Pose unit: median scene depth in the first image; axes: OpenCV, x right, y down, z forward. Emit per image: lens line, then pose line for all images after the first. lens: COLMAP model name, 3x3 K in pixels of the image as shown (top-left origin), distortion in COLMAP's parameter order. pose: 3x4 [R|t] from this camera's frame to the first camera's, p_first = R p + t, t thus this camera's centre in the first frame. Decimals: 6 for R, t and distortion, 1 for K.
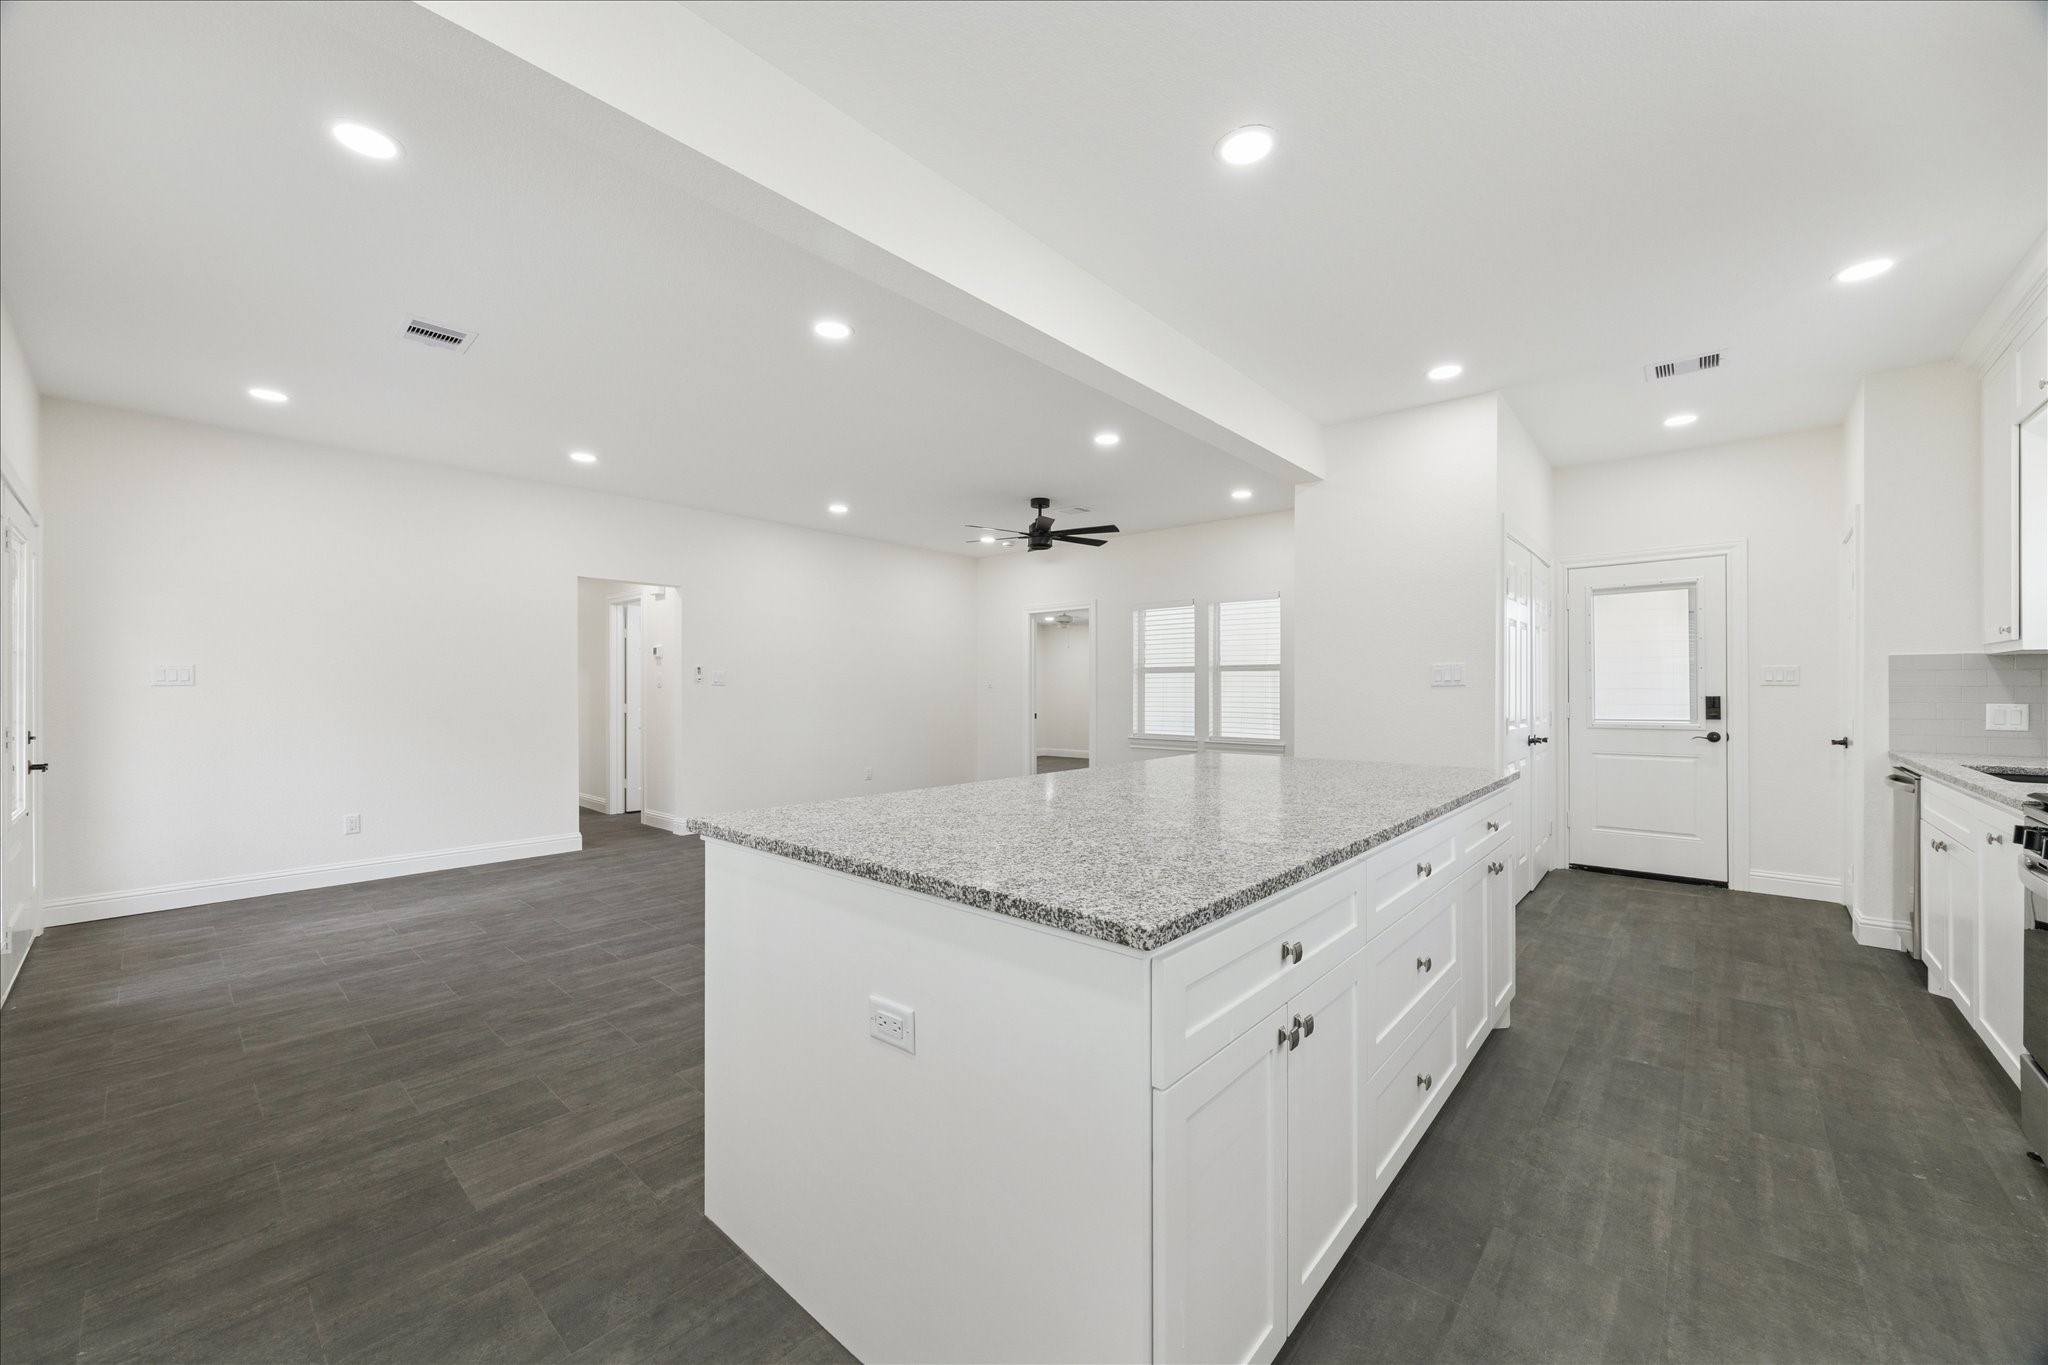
lens RADIAL K [[777.6, 0, 1029.4], [0, 777.6, 688.3], [0, 0, 1]] dist [-0.002323, -0.000358]
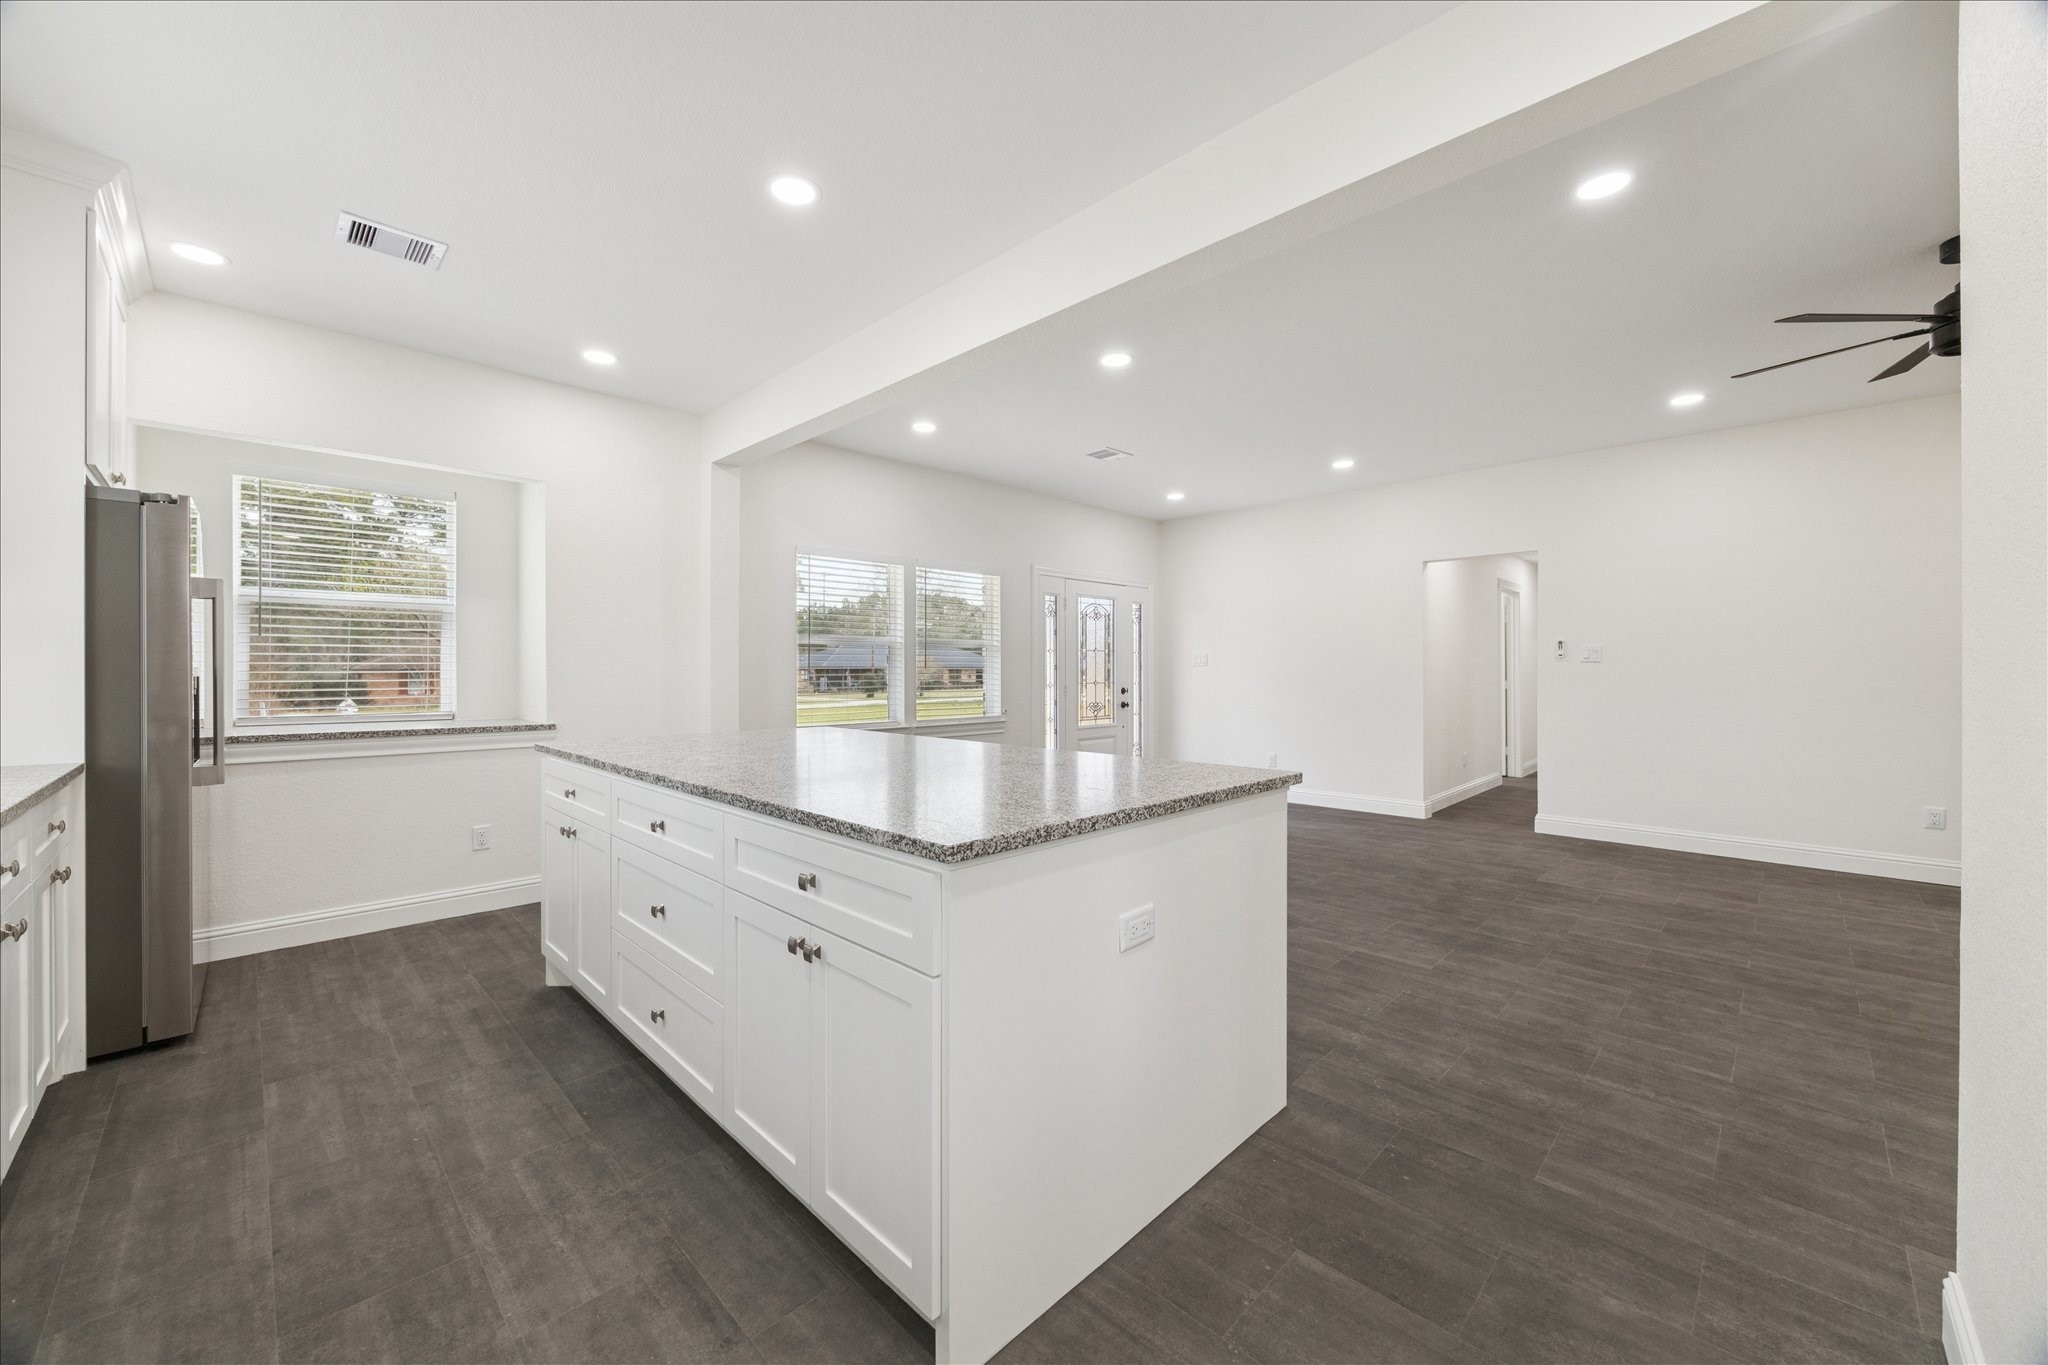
lens RADIAL K [[780.3, 0, 1025.2], [0, 780.3, 672.4], [0, 0, 1]] dist [-0.001172, -0.000453]
pose [[-0.057122, 0.005394, -0.998353, 1.251985], [0.002620, 0.999983, 0.005253, 0.006031], [0.998364, -0.002316, -0.057135, 1.249440]]
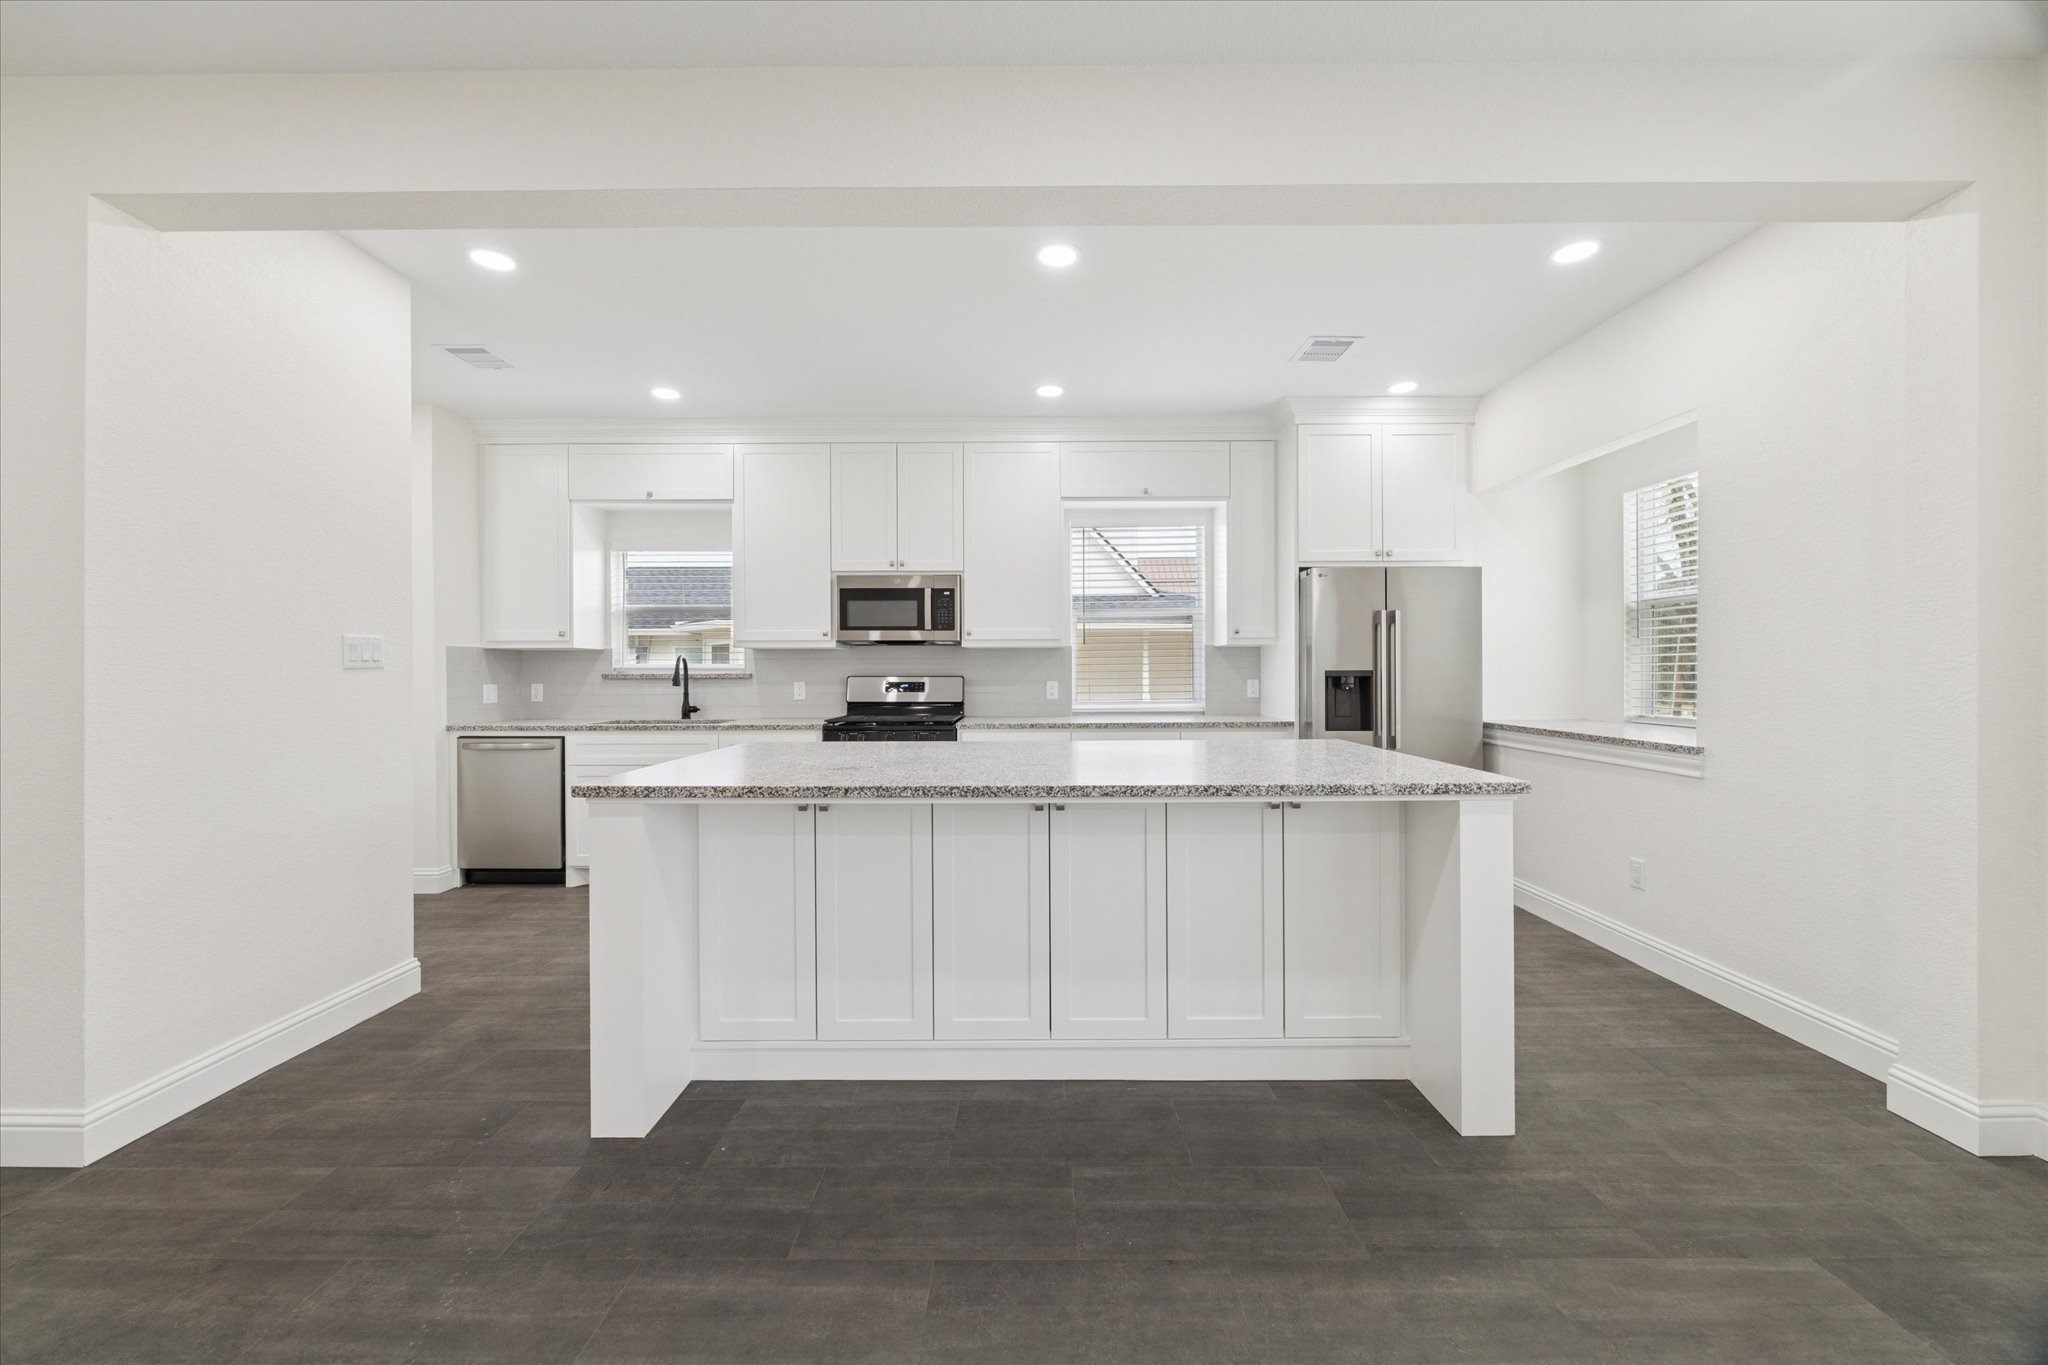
lens RADIAL K [[780.3, 0, 1025.2], [0, 780.3, 672.4], [0, 0, 1]] dist [-0.001172, -0.000453]
pose [[-0.656922, 0.004682, 0.753944, -0.601192], [0.004389, 0.999988, -0.002387, 0.007968], [-0.753946, 0.001741, -0.656934, 1.694808]]
